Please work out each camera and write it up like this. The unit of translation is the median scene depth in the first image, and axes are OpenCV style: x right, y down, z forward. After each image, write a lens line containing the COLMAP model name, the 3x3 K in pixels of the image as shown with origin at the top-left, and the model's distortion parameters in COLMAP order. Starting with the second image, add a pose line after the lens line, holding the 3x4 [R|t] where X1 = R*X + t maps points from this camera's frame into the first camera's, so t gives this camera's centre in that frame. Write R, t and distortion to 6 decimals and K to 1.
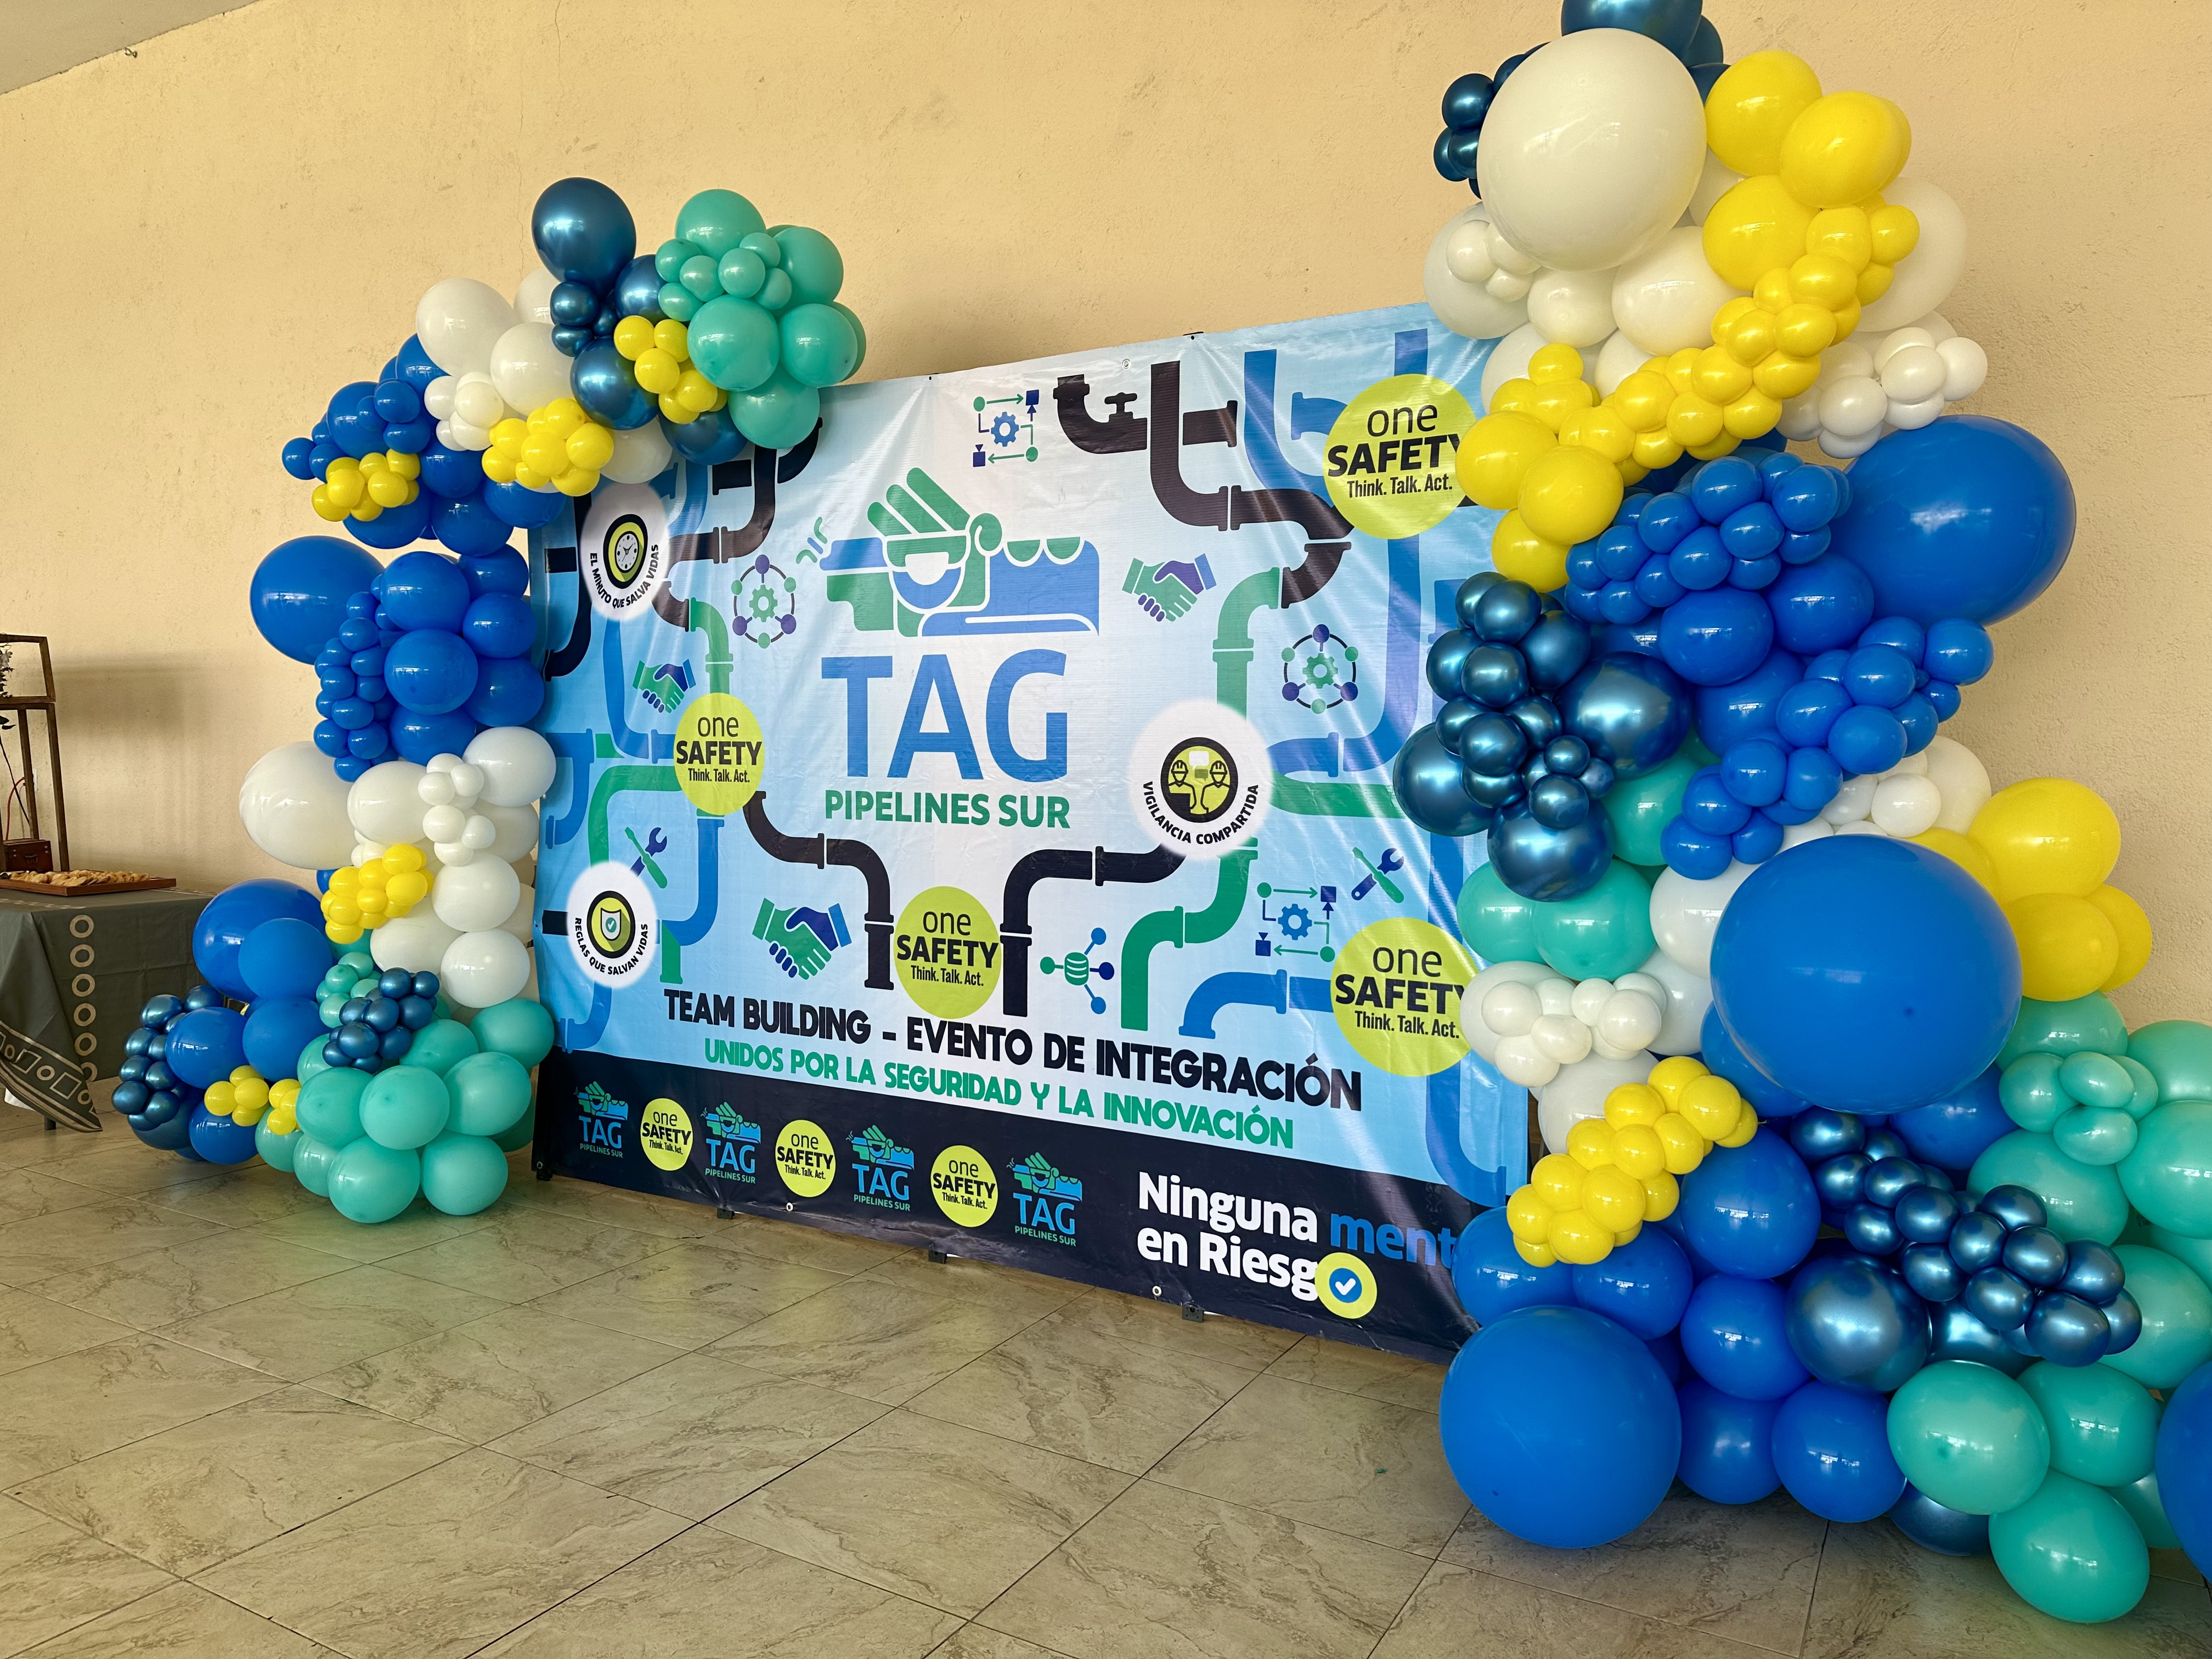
lens RADIAL K [[1646.0, 0, 1106.0], [0, 1646.0, 829.5], [0, 0, 1]] dist [-0.002099, -0.005818]
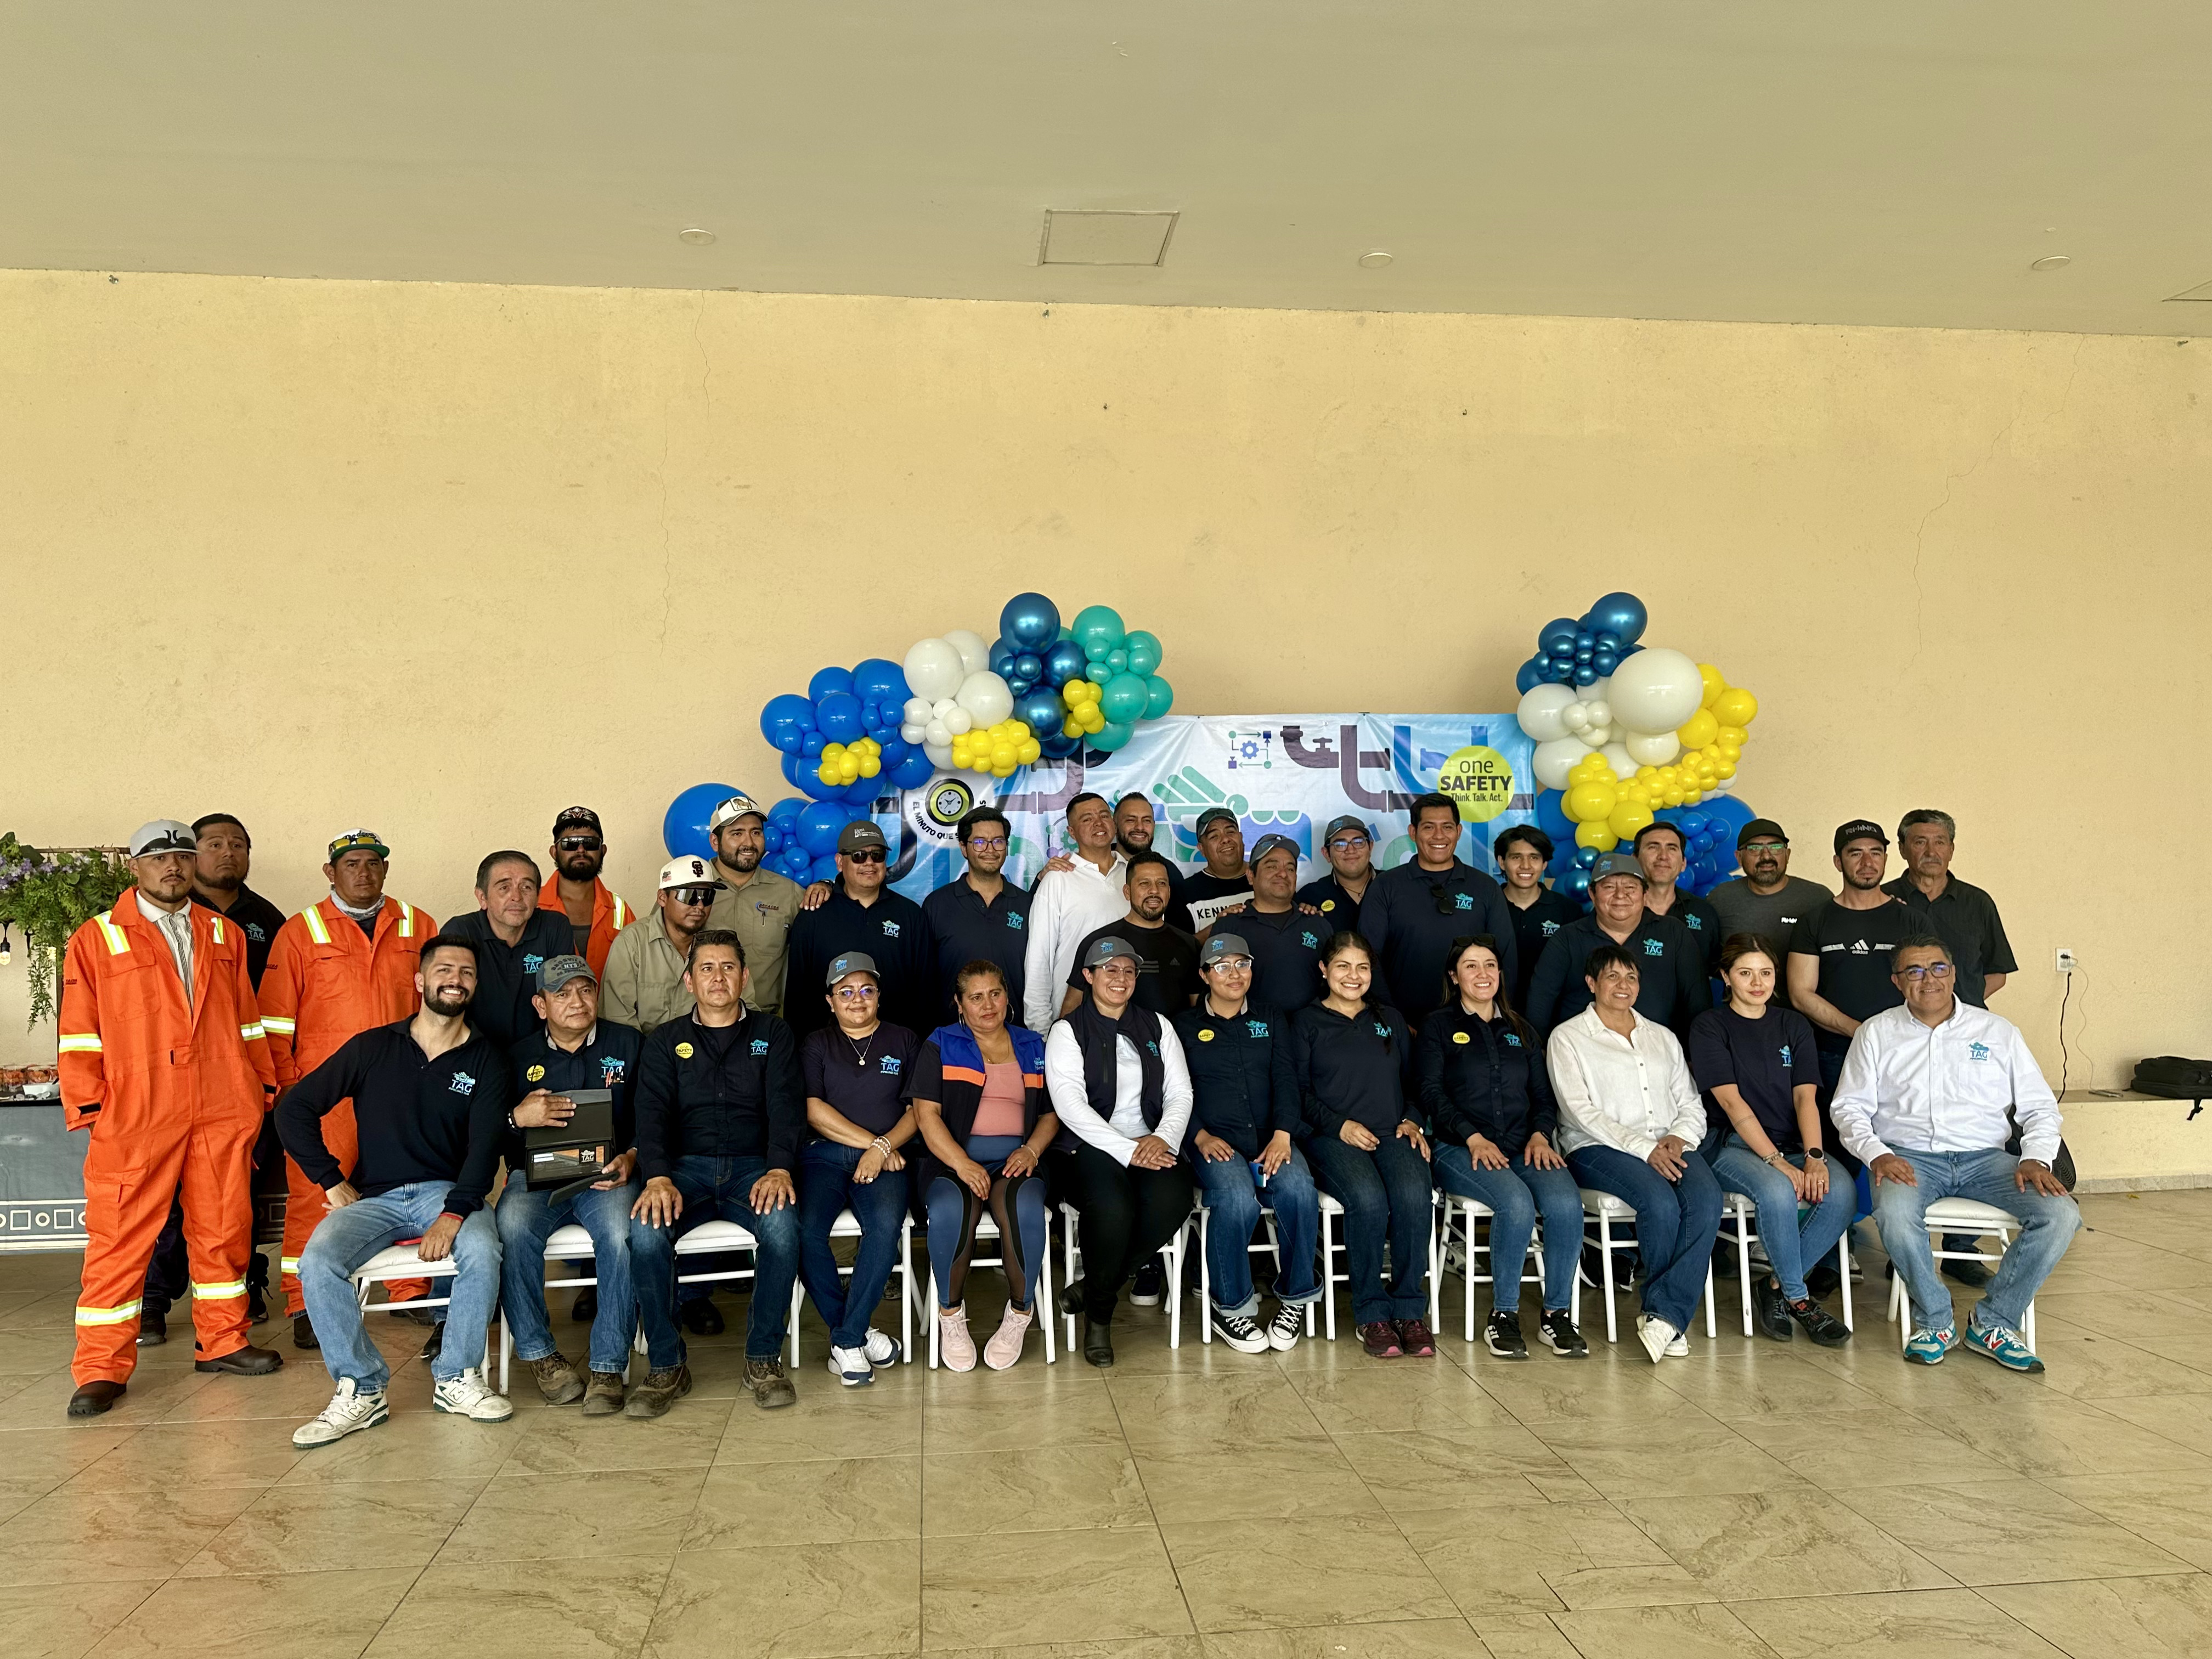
lens RADIAL K [[1646.0, 0, 1106.0], [0, 1646.0, 829.5], [0, 0, 1]] dist [-0.002099, -0.005818]
pose [[0.767162, -0.010128, 0.641373, -1.385487], [0.053824, 0.997366, -0.048630, -0.075498], [-0.639191, 0.071829, 0.765686, -0.300106]]
